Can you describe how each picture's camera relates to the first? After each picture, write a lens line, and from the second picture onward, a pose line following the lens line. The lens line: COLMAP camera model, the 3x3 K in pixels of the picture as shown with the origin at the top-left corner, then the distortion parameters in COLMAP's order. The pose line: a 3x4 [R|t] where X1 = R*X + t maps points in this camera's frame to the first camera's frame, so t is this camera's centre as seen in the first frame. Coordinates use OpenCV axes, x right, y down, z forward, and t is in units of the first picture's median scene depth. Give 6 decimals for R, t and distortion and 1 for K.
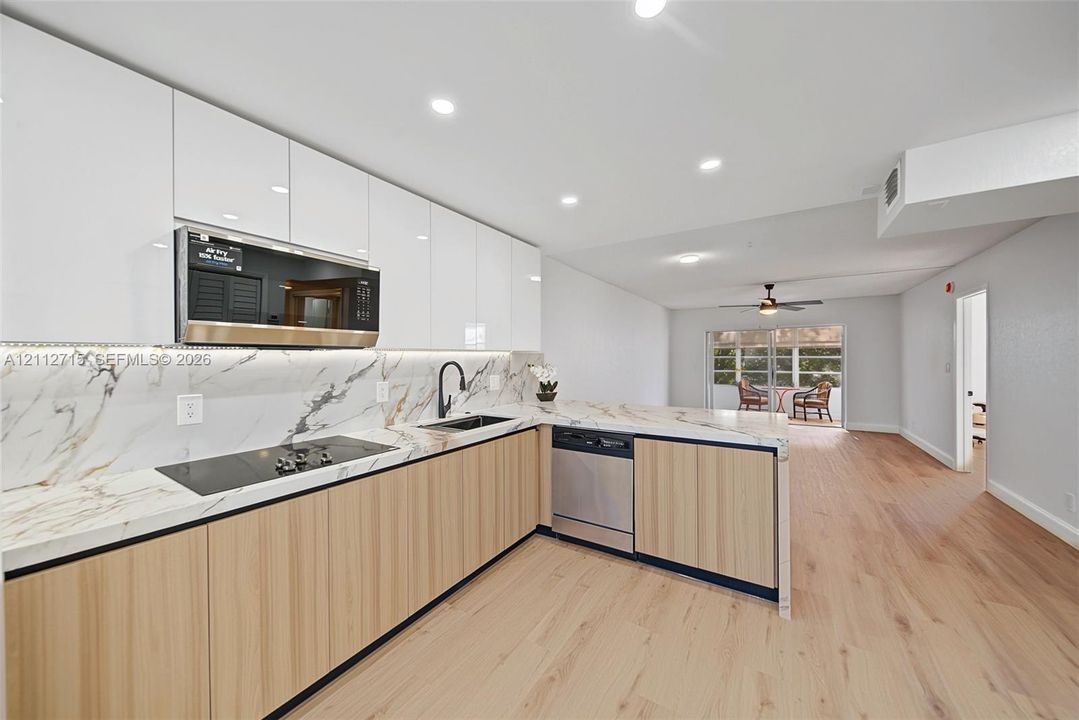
lens RADIAL K [[381.6, 0, 534.2], [0, 381.6, 357.9], [0, 0, 1]] dist [-0.004289, -0.000408]
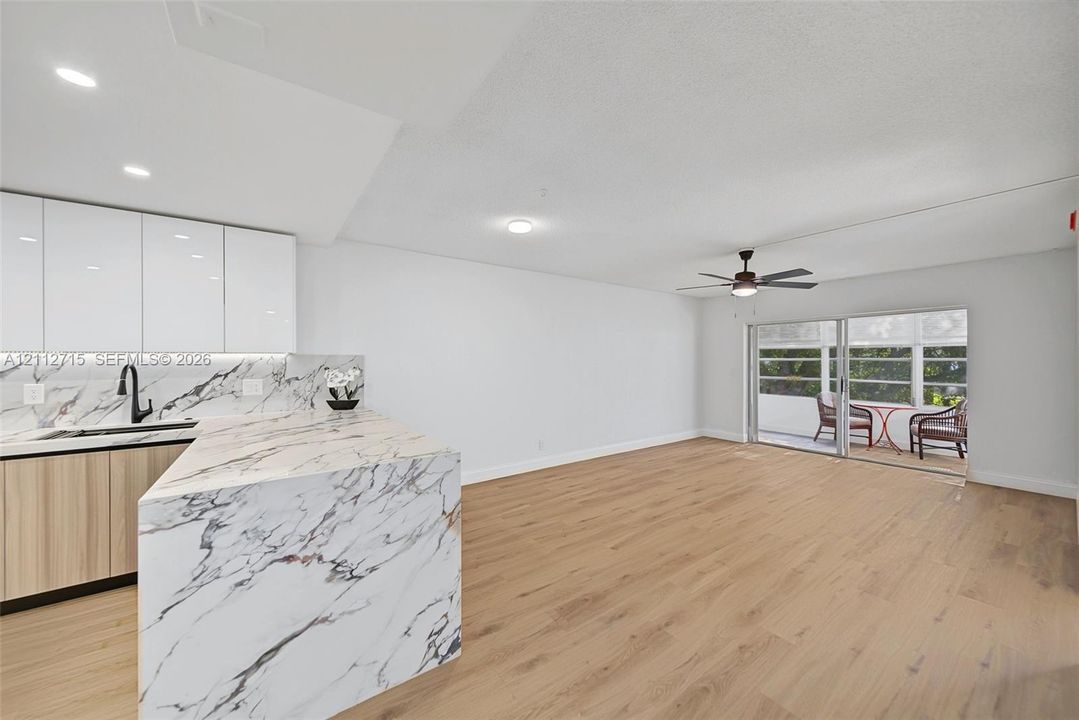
lens RADIAL K [[381.6, 0, 534.2], [0, 381.6, 358.6], [0, 0, 1]] dist [-0.004289, -0.000408]
pose [[0.929914, 0.003319, -0.367762, 1.178953], [-0.003084, 0.999994, 0.001225, -0.009566], [0.367764, -0.000005, 0.929919, 0.550219]]
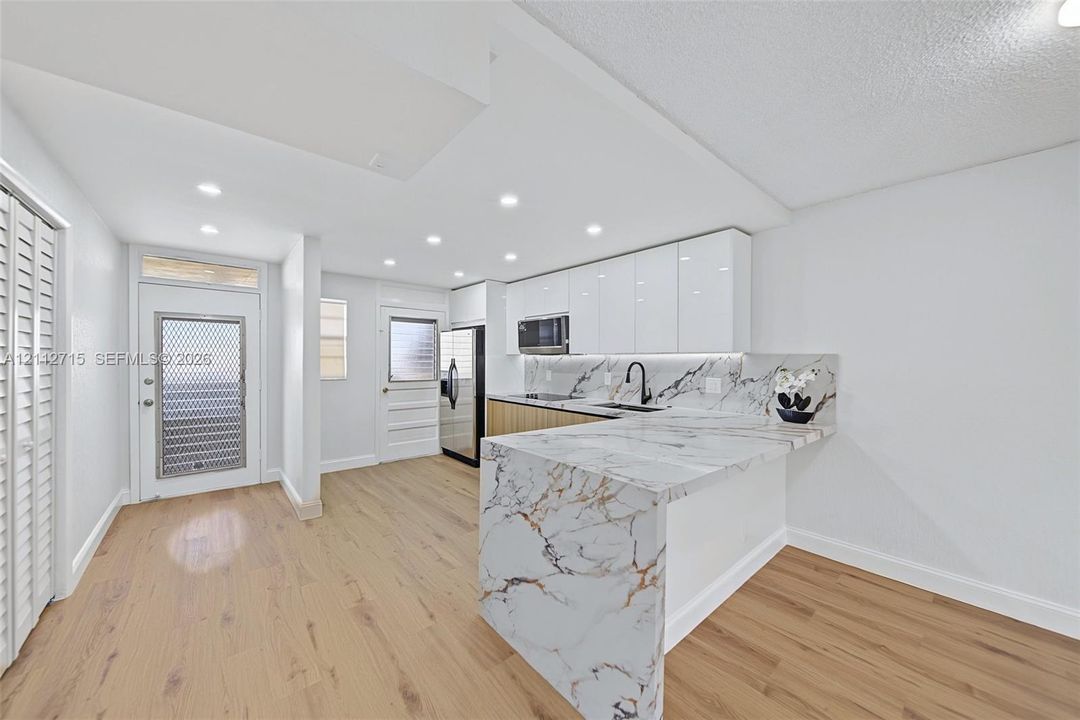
lens RADIAL K [[381.9, 0, 535.0], [0, 381.9, 363.5], [0, 0, 1]] dist [-0.004289, -0.000408]
pose [[-0.288392, 0.013974, -0.957410, 1.301600], [-0.005706, 0.999851, 0.016313, -0.004959], [0.957495, 0.010168, -0.288269, 1.162772]]
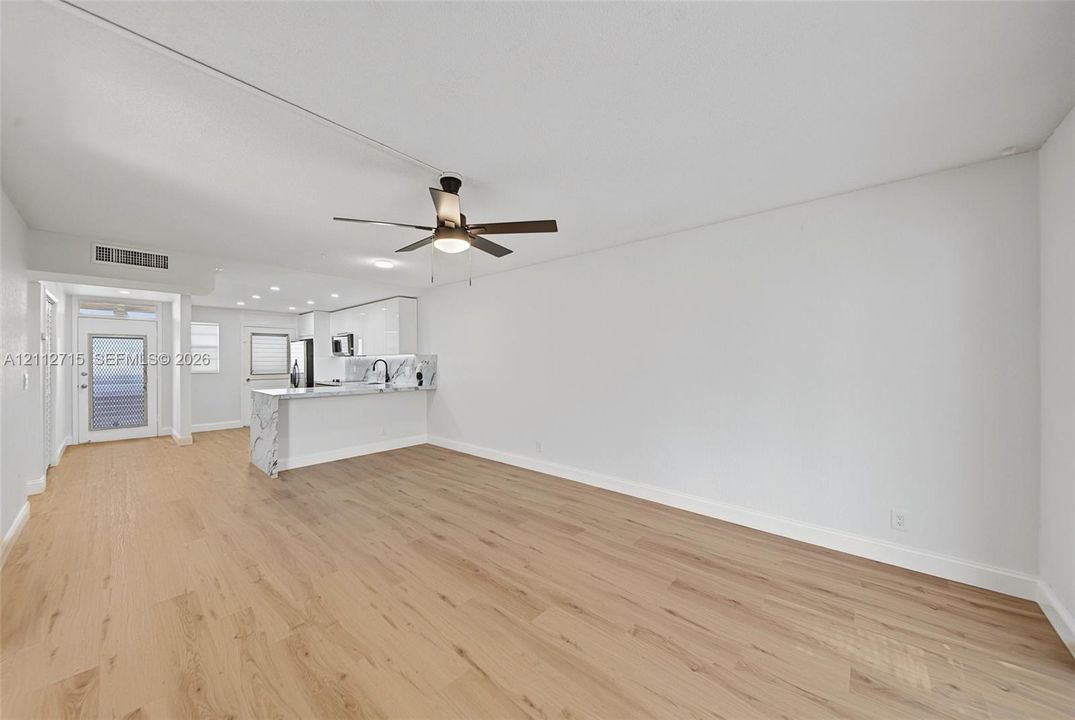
lens RADIAL K [[380.2, 0, 529.9], [0, 380.2, 359.0], [0, 0, 1]] dist [-0.004289, -0.000408]
pose [[-0.159427, 0.002505, -0.987207, 2.329154], [0.004815, 0.999987, 0.001760, 0.005988], [0.987198, -0.004473, -0.159437, 2.635484]]
